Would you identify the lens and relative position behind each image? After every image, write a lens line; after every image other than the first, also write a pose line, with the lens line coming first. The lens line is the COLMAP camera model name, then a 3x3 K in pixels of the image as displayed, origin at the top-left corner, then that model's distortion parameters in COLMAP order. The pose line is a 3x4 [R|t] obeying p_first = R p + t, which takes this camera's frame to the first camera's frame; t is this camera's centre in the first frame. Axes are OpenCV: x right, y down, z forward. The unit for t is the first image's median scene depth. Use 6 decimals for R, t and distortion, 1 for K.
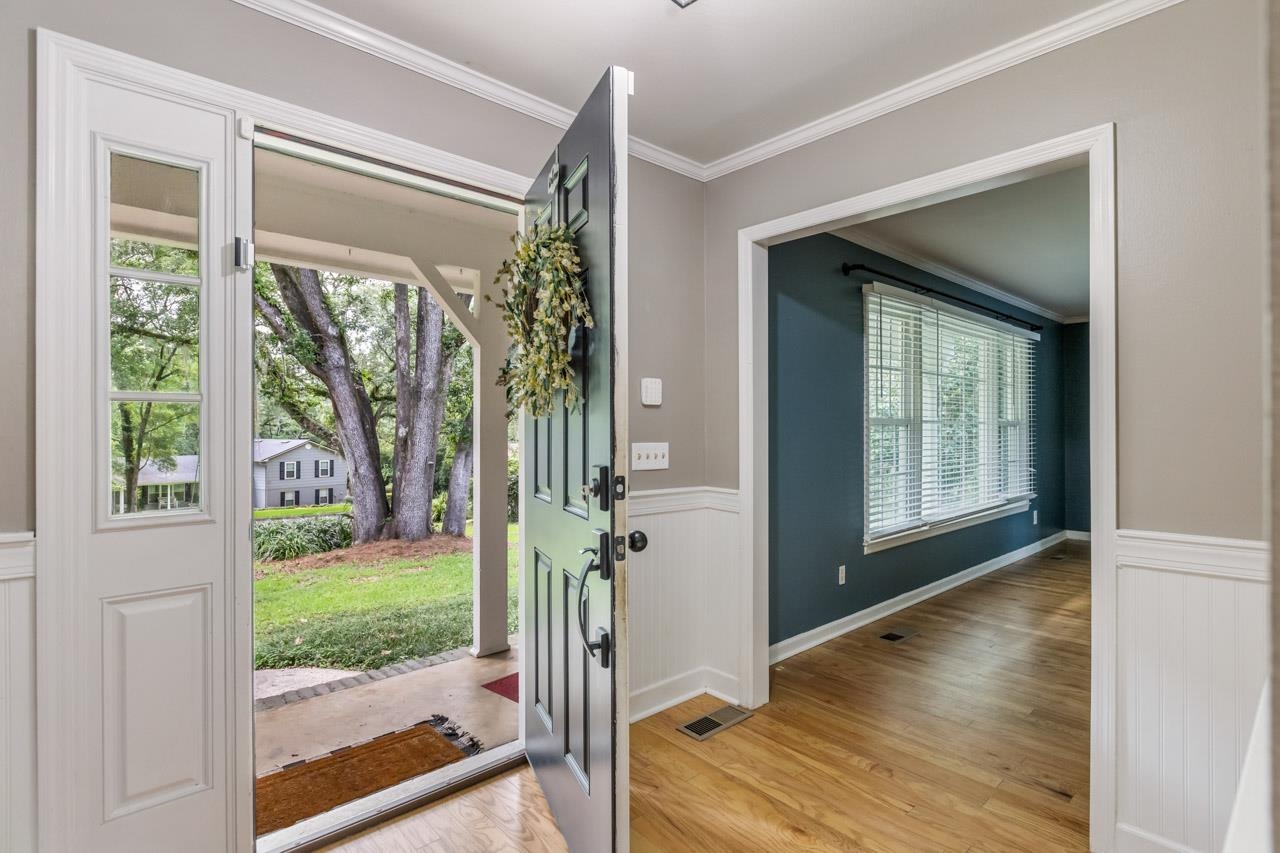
lens RADIAL K [[629.3, 0, 639.8], [0, 629.3, 422.4], [0, 0, 1]] dist [-0.003319, -0.001235]
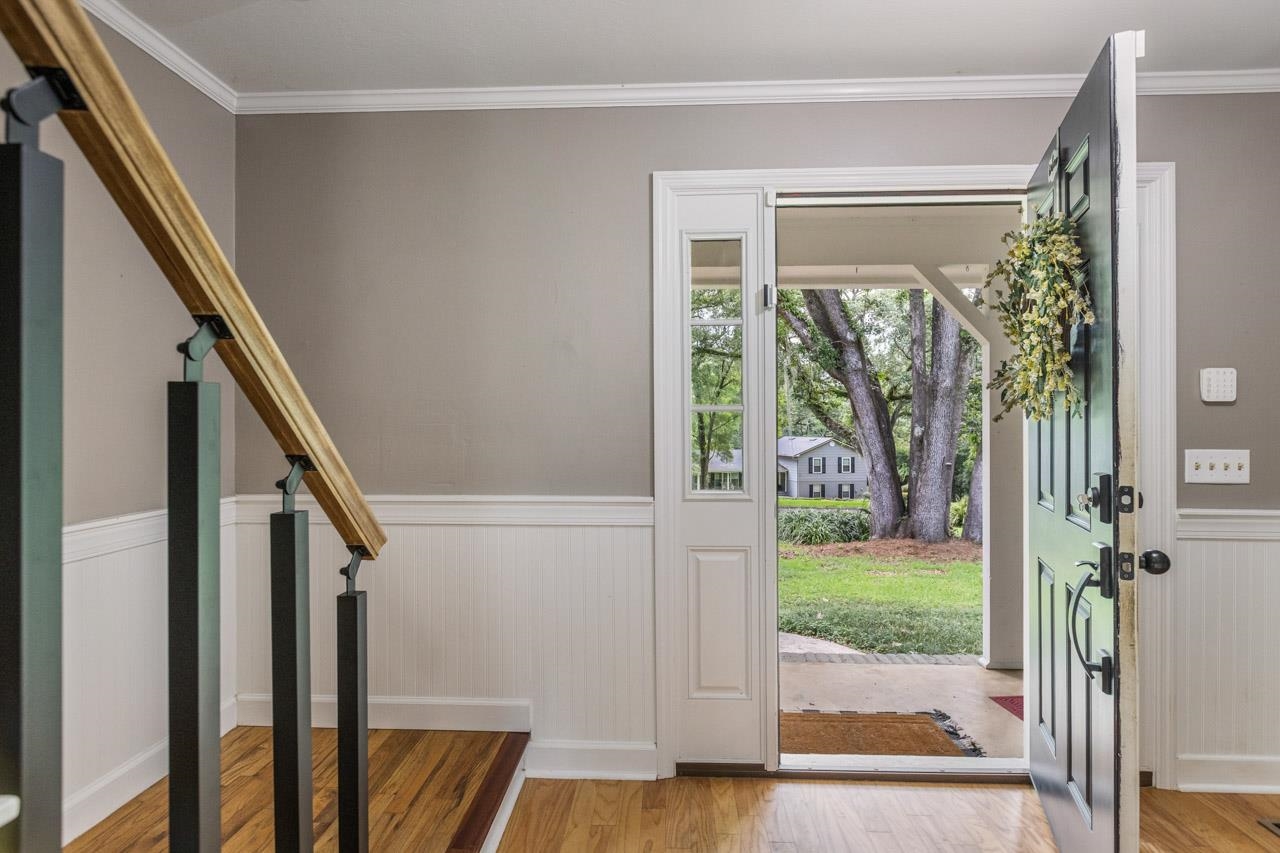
lens RADIAL K [[629.3, 0, 638.5], [0, 629.3, 423.2], [0, 0, 1]] dist [-0.003319, -0.001235]
pose [[0.707624, -0.002951, -0.706583, 0.070374], [0.005139, 0.999986, 0.000970, -0.006123], [0.706571, -0.004317, 0.707629, -0.083561]]
